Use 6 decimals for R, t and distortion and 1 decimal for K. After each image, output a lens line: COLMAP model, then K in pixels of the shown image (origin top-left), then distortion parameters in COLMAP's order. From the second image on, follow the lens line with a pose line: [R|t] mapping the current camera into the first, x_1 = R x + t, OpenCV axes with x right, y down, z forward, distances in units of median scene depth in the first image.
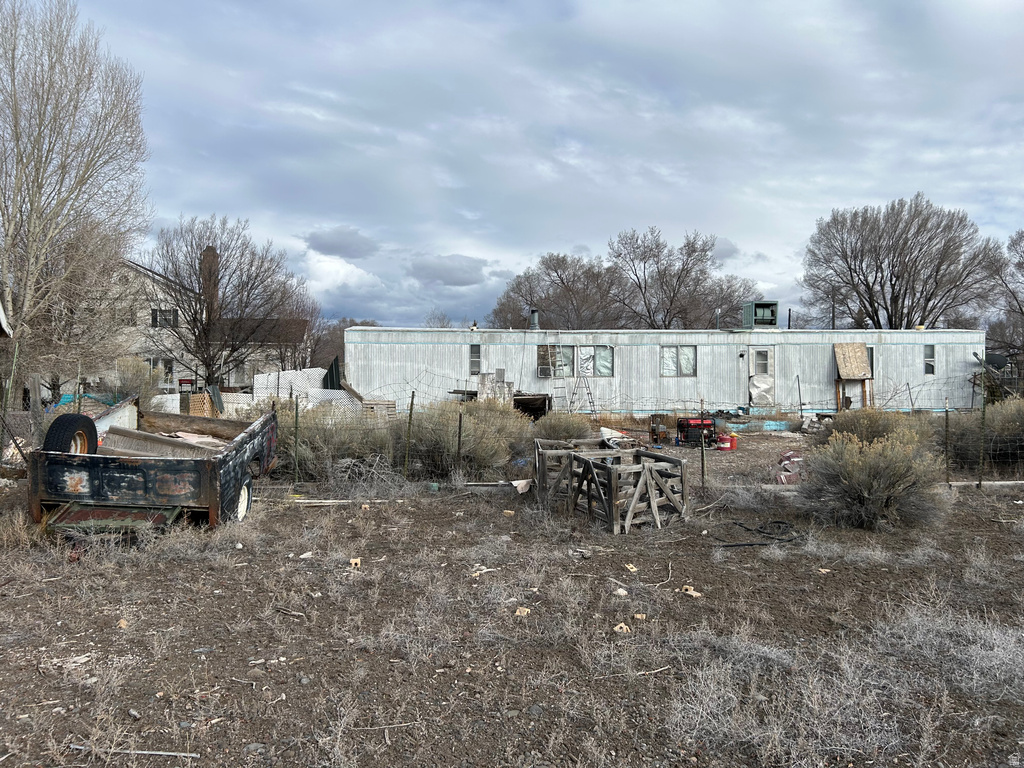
lens RADIAL K [[781.0, 0, 511.0], [0, 781.0, 405.5], [0, 0, 1]] dist [0.033128, -0.003783]
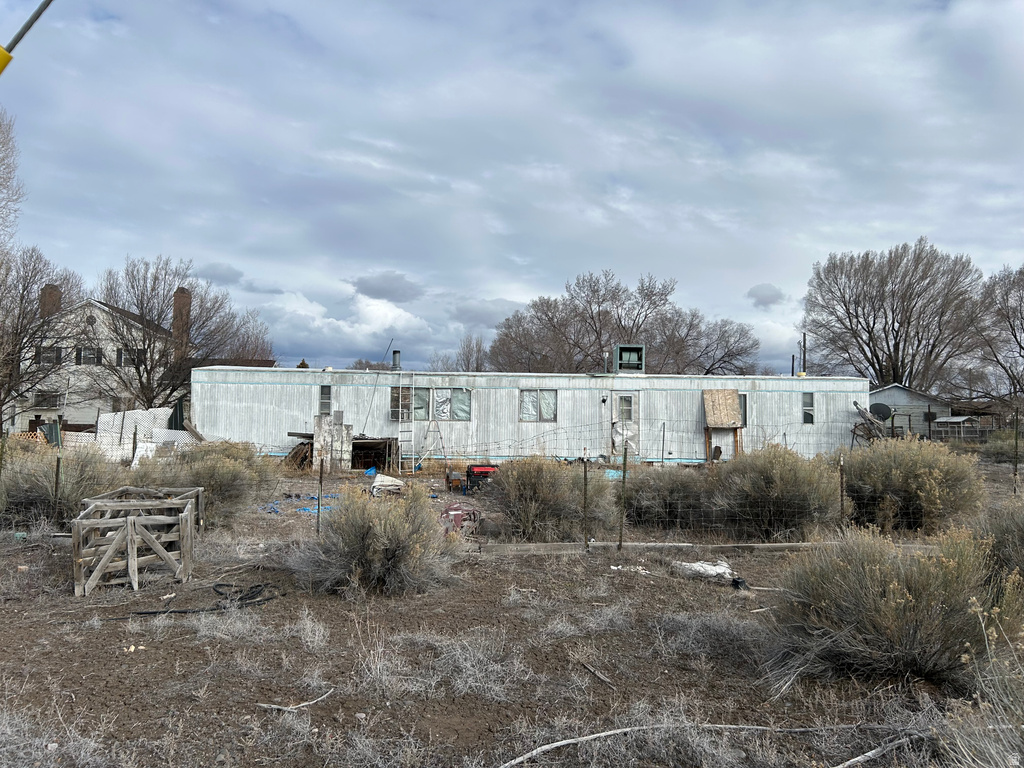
lens RADIAL K [[782.4, 0, 514.2], [0, 782.4, 413.3], [0, 0, 1]] dist [0.045878, -0.005309]
pose [[0.998036, 0.014941, -0.060842, 0.237060], [-0.017735, 0.998801, -0.045640, -0.003274], [0.060088, 0.046629, 0.997103, 0.043248]]
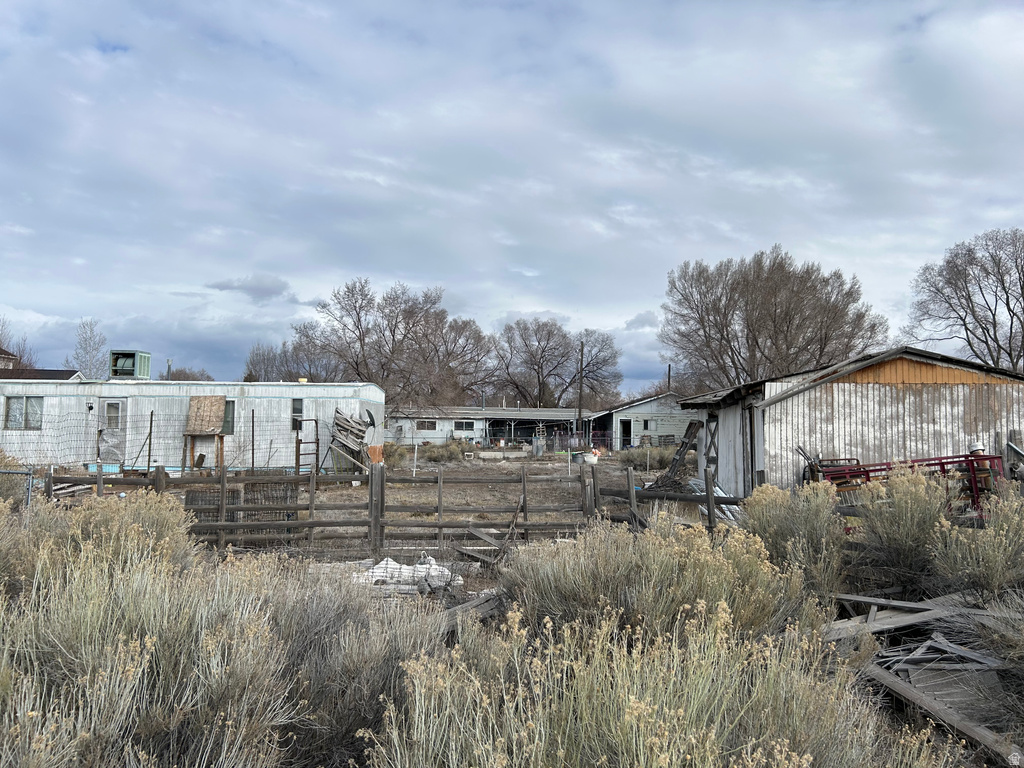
lens RADIAL K [[777.9, 0, 512.0], [0, 777.9, 384.0], [0, 0, 1]] dist [0.005922, -0.003547]
pose [[0.997189, 0.007578, -0.074549, 0.844870], [-0.014691, 0.995338, -0.095322, -0.010753], [0.073479, 0.096149, 0.992651, 0.108648]]
